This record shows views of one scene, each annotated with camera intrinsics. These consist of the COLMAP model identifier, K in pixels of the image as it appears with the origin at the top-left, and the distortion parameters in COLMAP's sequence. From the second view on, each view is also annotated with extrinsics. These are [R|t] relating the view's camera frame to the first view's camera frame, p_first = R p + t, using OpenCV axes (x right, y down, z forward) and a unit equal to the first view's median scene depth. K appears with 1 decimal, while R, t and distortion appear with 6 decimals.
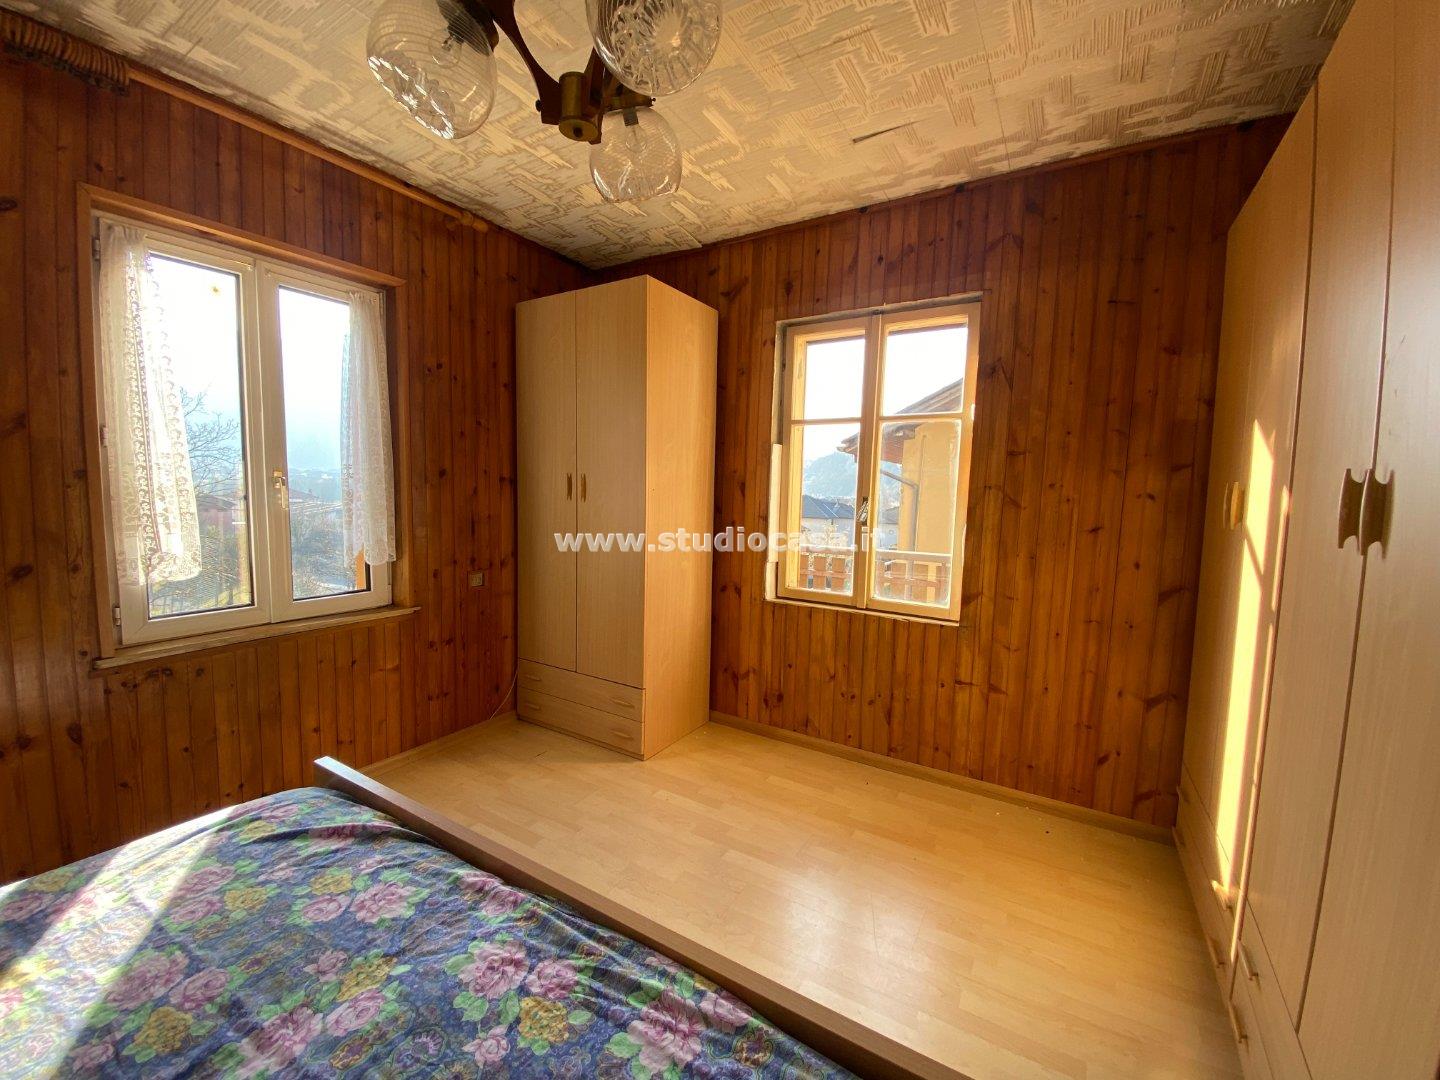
lens RADIAL K [[579.8, 0, 721.5], [0, 579.8, 532.1], [0, 0, 1]] dist [0.006050, -0.010339]
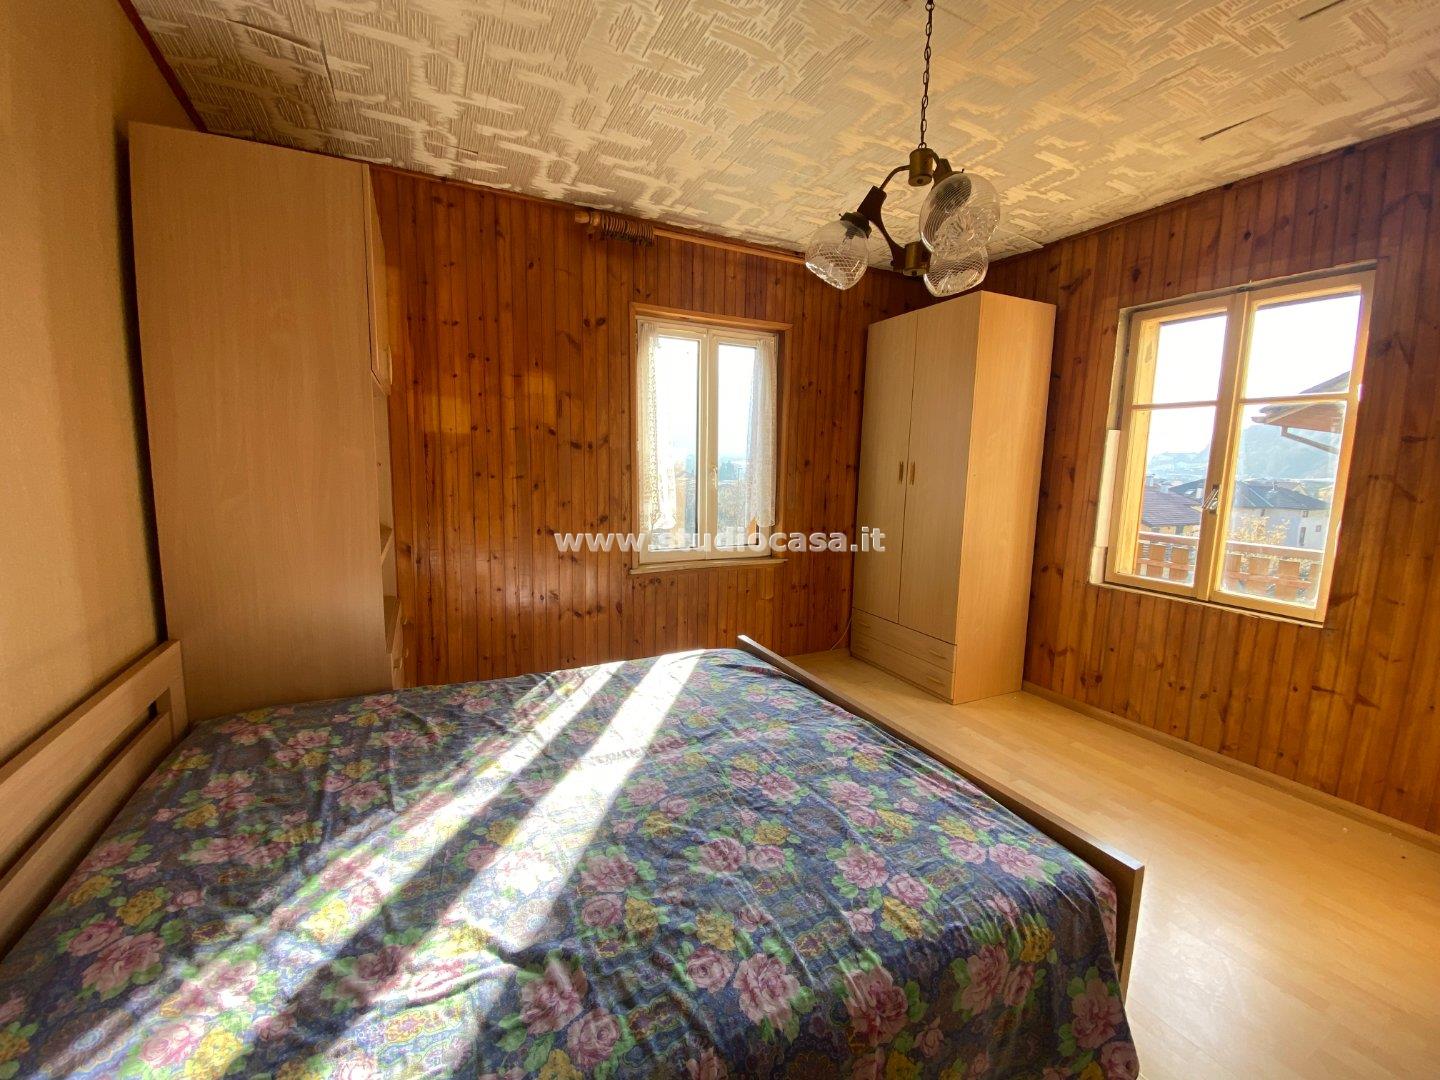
lens RADIAL K [[579.8, 0, 709.1], [0, 579.8, 545.7], [0, 0, 1]] dist [0.006050, -0.010339]
pose [[0.835736, 0.070752, -0.544554, 0.090399], [-0.039797, 0.996861, 0.068442, 0.009576], [0.547687, -0.035528, 0.835929, -0.306427]]
